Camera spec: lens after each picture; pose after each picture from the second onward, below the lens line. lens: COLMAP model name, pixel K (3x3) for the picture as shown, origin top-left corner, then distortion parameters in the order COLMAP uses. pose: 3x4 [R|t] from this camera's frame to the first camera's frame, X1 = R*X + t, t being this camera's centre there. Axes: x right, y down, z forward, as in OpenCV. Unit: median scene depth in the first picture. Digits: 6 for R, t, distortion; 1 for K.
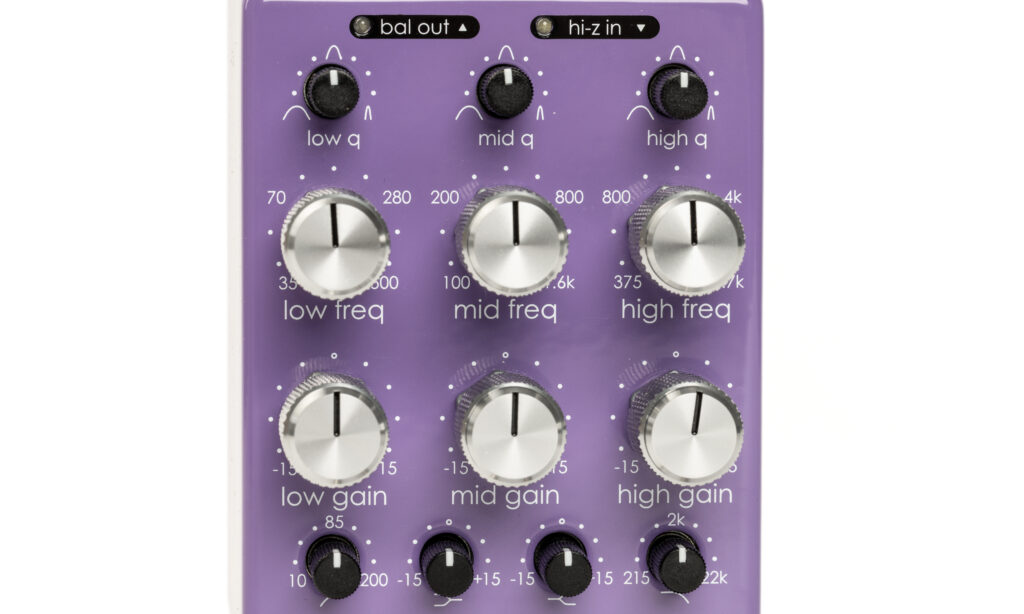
lens RADIAL K [[4106.1, 0, 514.2], [0, 4106.1, 309.6], [0, 0, 1]] dist [-0.817578, 0.000000]
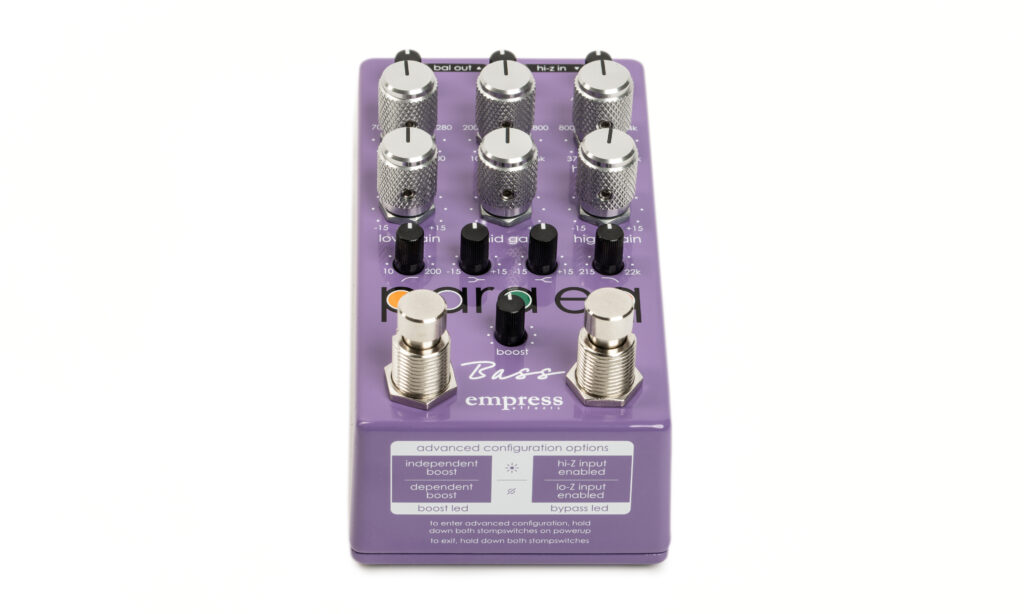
lens RADIAL K [[4106.1, 0, 514.9], [0, 4106.1, 310.5], [0, 0, 1]] dist [-0.817578, 0.000000]
pose [[0.998078, -0.059035, -0.018845, 0.031591], [0.021685, 0.617593, -0.786199, 1.438042], [0.058052, 0.784279, 0.617686, -0.045015]]
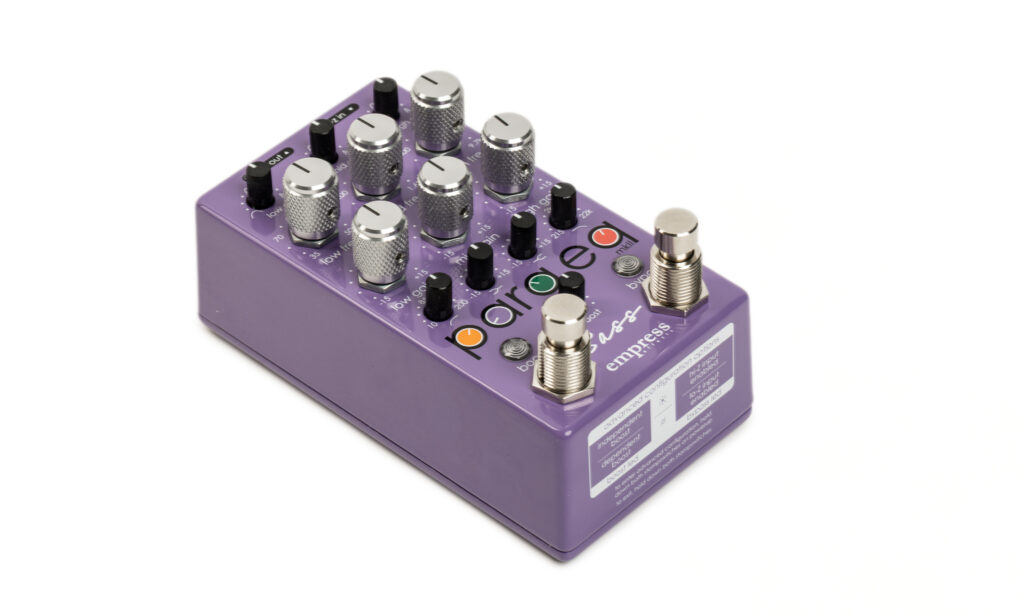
lens RADIAL K [[4106.1, 0, 508.6], [0, 4106.1, 303.9], [0, 0, 1]] dist [-0.817578, 0.000000]
pose [[0.676869, -0.562797, 0.474457, -0.908601], [0.724567, 0.395727, -0.564272, 1.139253], [0.129815, 0.725714, 0.675639, -0.254062]]
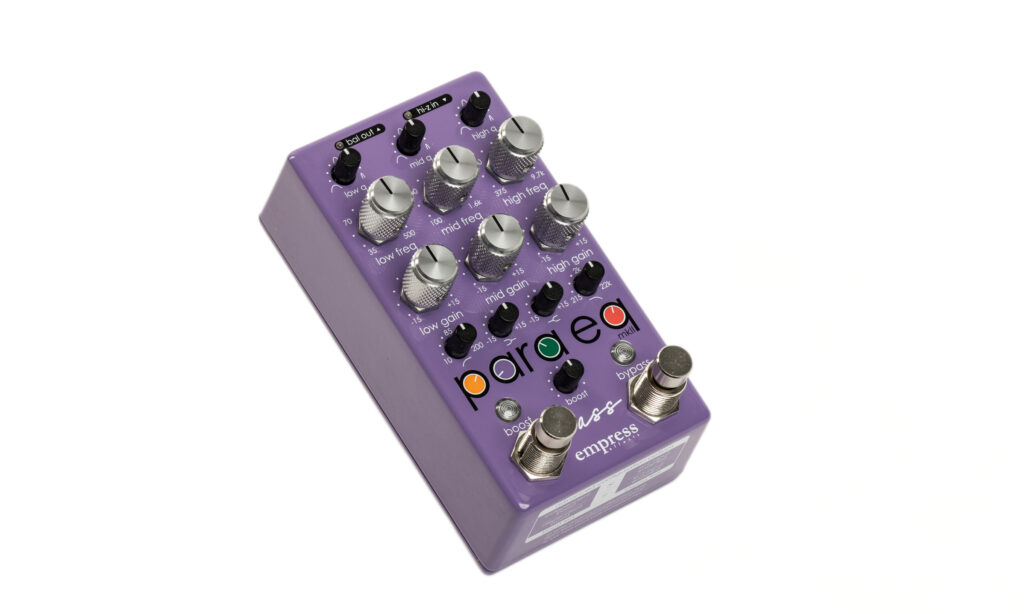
lens RADIAL K [[4106.1, 0, 467.0], [0, 4106.1, 309.0], [0, 0, 1]] dist [-0.817578, 0.000000]
pose [[0.834601, -0.429223, 0.345266, -0.782791], [0.538880, 0.766158, -0.350159, 0.811189], [-0.114232, 0.478300, 0.870736, -0.896885]]
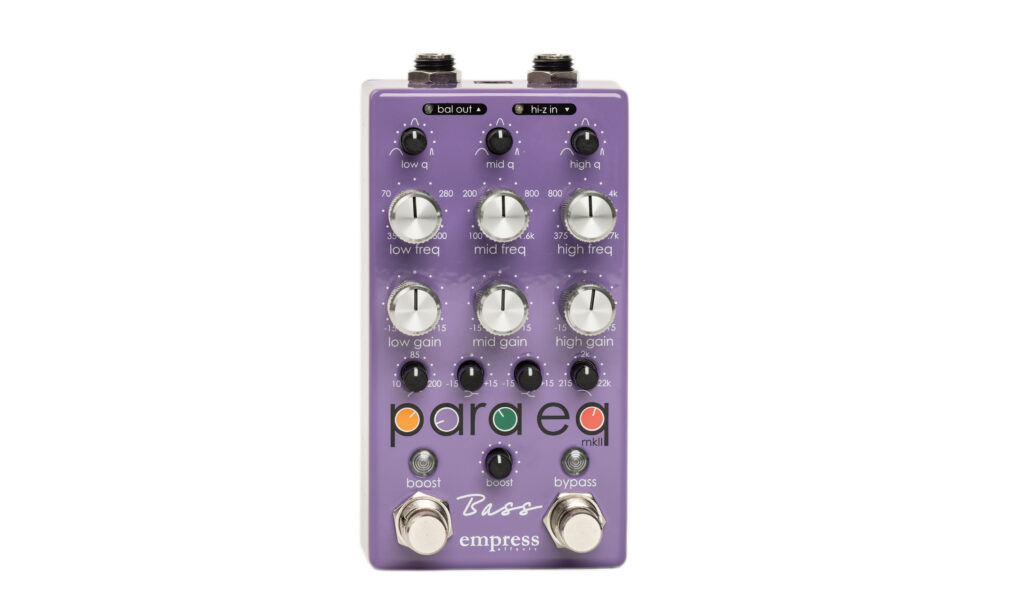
lens RADIAL K [[4106.1, 0, 505.8], [0, 4106.1, 299.1], [0, 0, 1]] dist [-0.817578, 0.000000]
pose [[0.999713, 0.001436, -0.023920, 0.049422], [-0.001283, 0.999979, 0.006407, 0.011659], [0.023928, -0.006374, 0.999693, -1.023669]]
